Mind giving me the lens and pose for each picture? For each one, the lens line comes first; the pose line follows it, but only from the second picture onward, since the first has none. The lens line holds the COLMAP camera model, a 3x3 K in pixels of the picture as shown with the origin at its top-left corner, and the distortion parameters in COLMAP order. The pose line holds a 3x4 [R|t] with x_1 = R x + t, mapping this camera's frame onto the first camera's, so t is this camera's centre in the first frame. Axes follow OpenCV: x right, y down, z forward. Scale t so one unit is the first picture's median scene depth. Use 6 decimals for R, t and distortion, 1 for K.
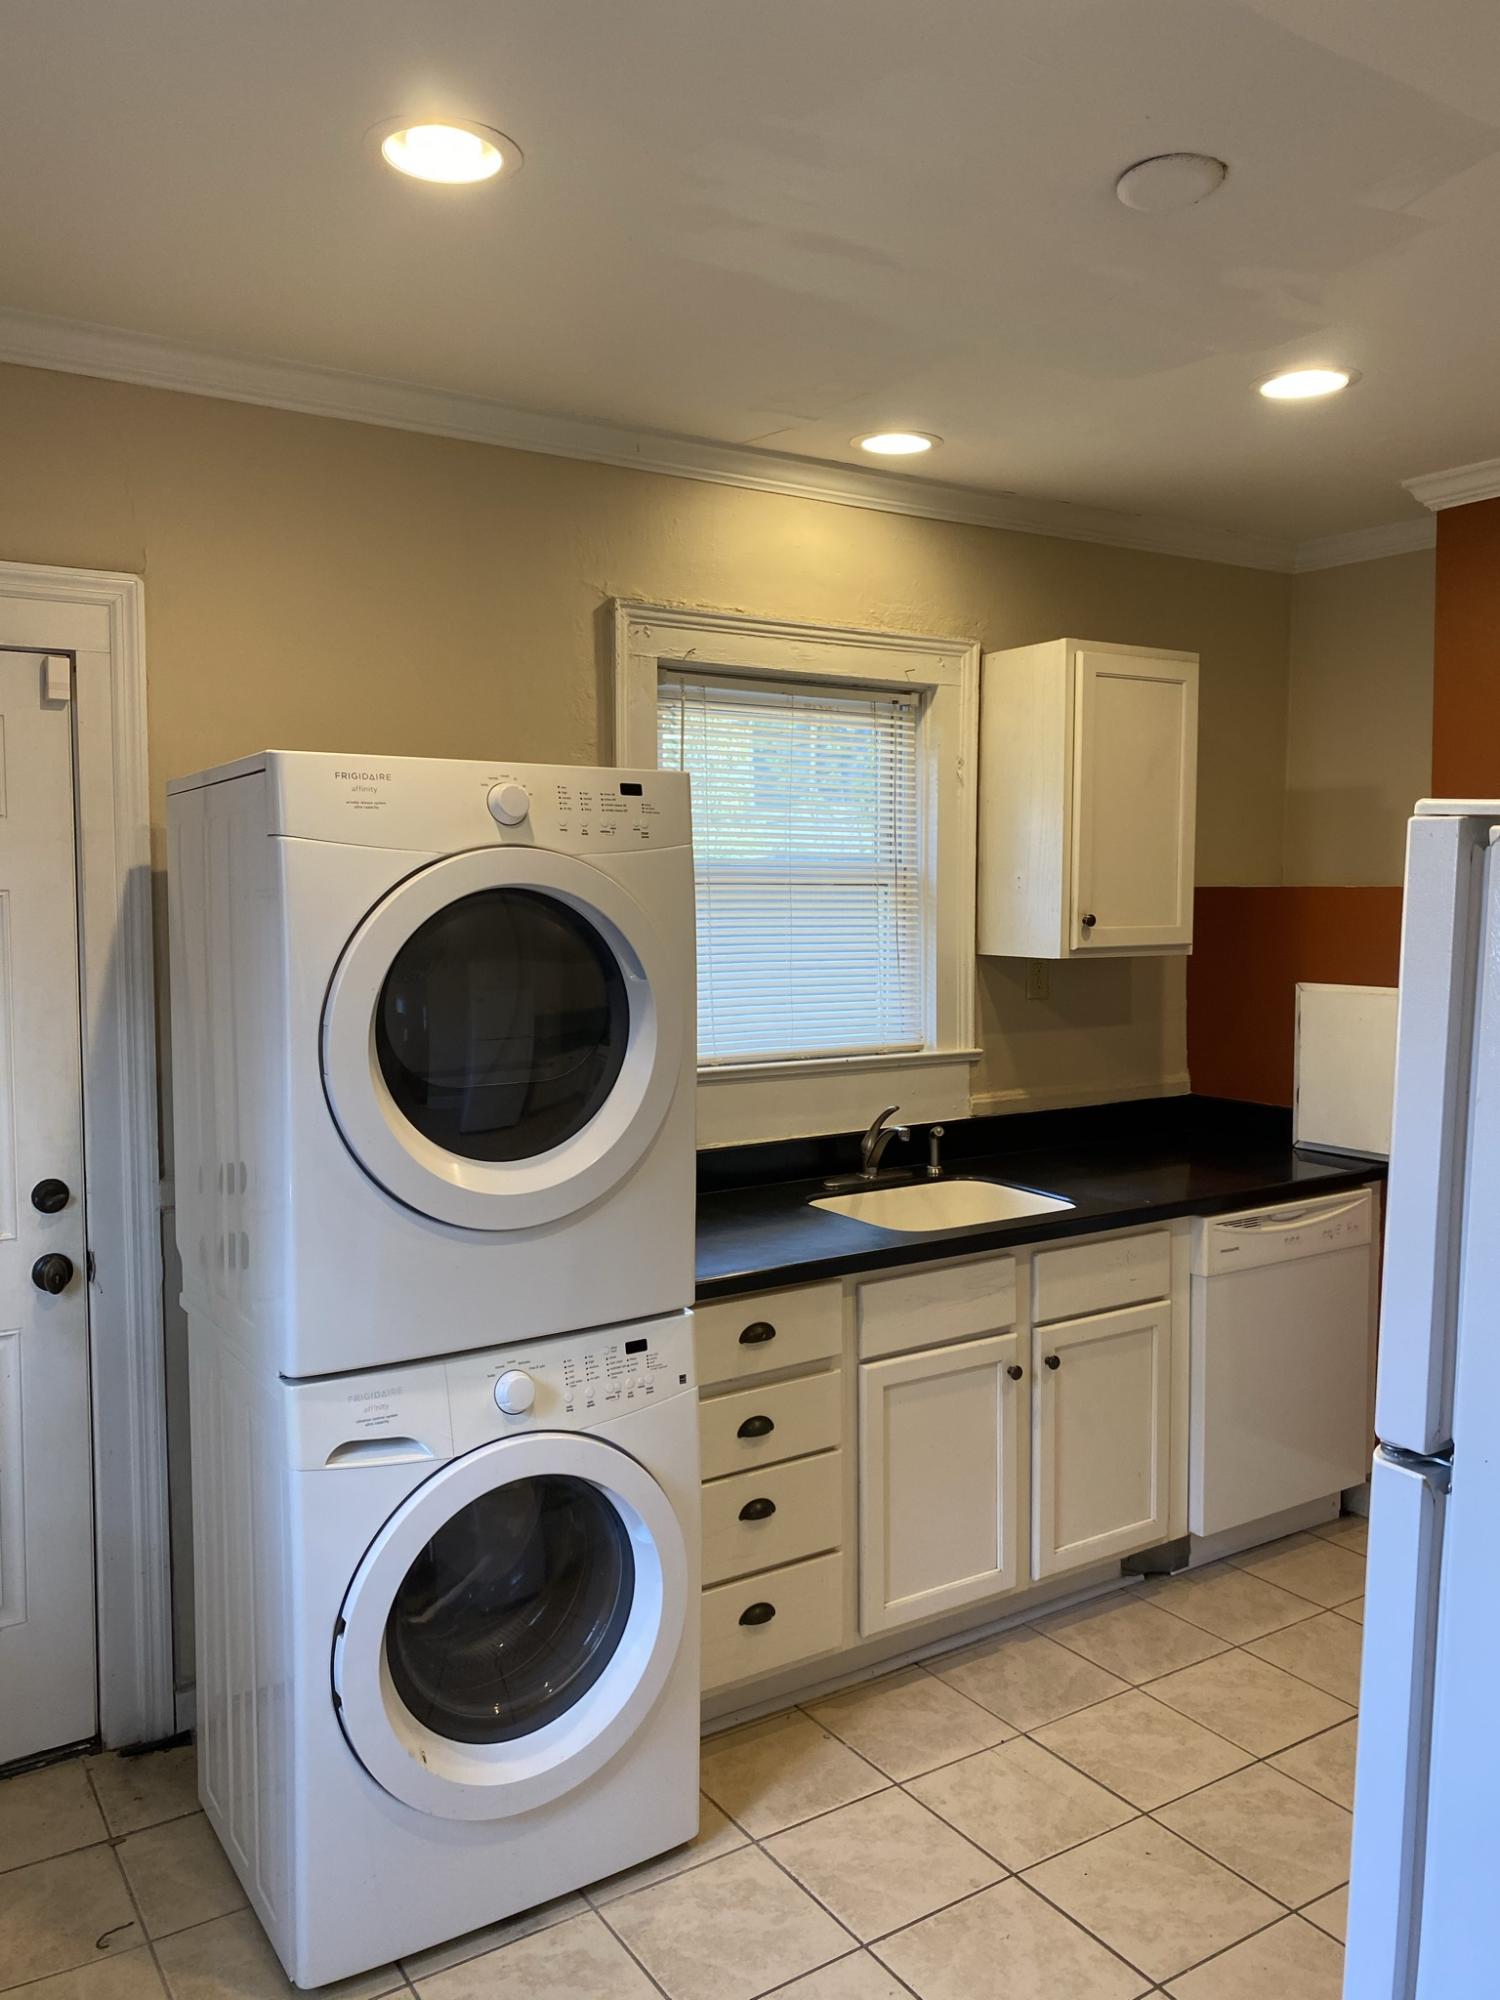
lens RADIAL K [[1549.4, 0, 752.7], [0, 1549.4, 1000.7], [0, 0, 1]] dist [0.033727, -0.027697]
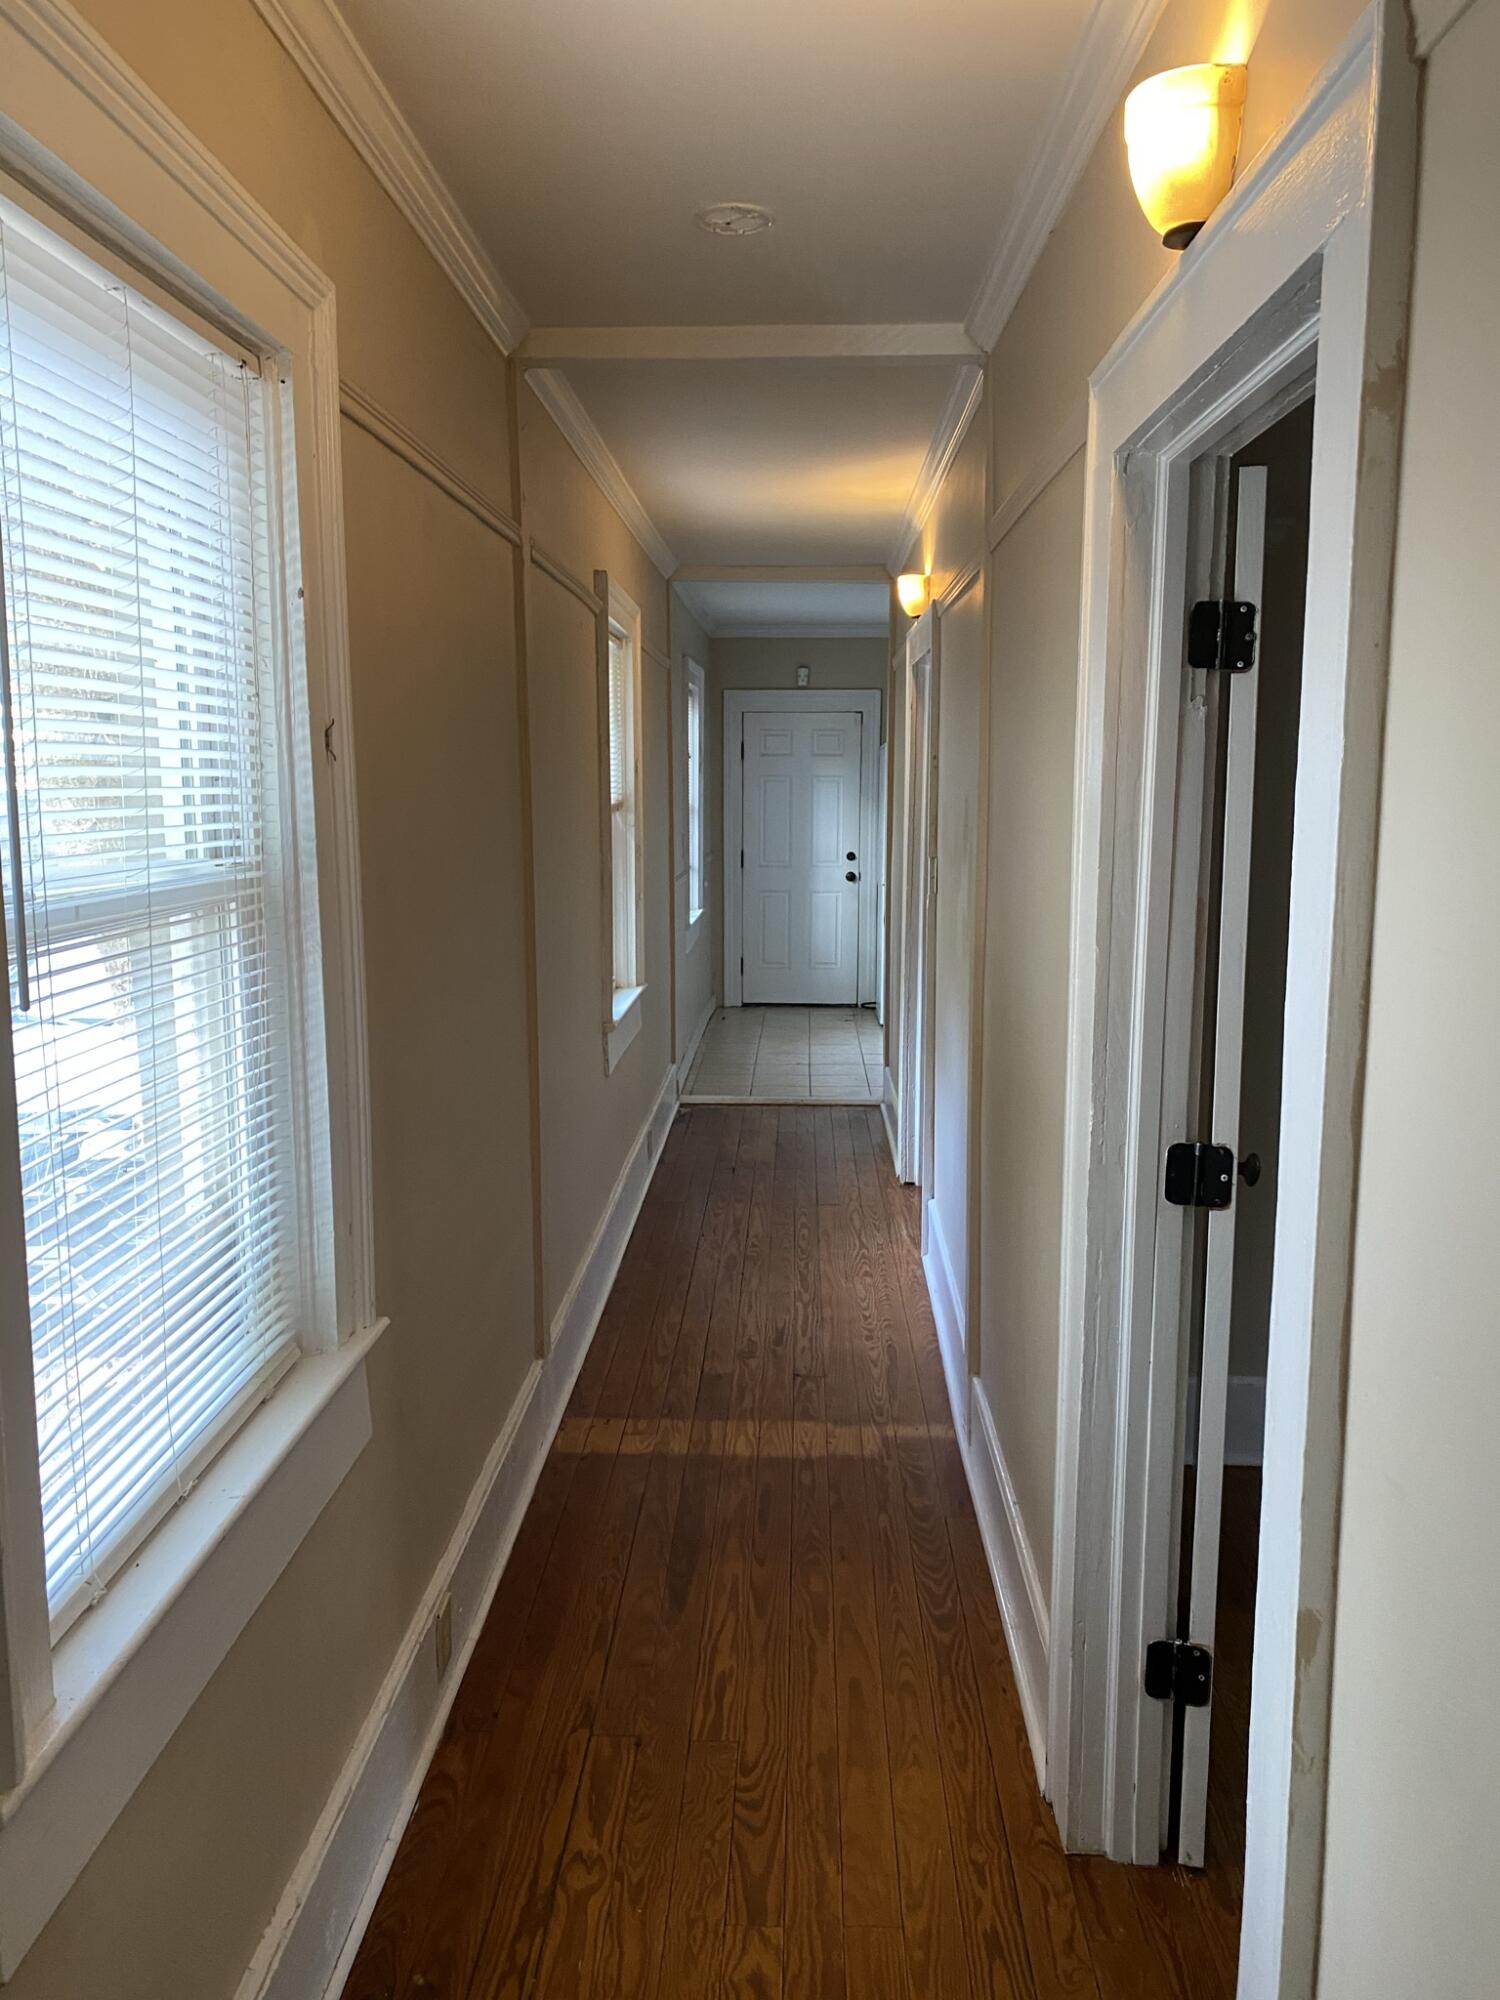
lens RADIAL K [[1549.4, 0, 750.4], [0, 1549.4, 1002.0], [0, 0, 1]] dist [0.033727, -0.027697]
pose [[0.816129, 0.086468, -0.571364, 1.515096], [-0.042114, 0.995012, 0.090427, 0.144733], [0.576333, -0.049737, 0.815700, -2.206095]]
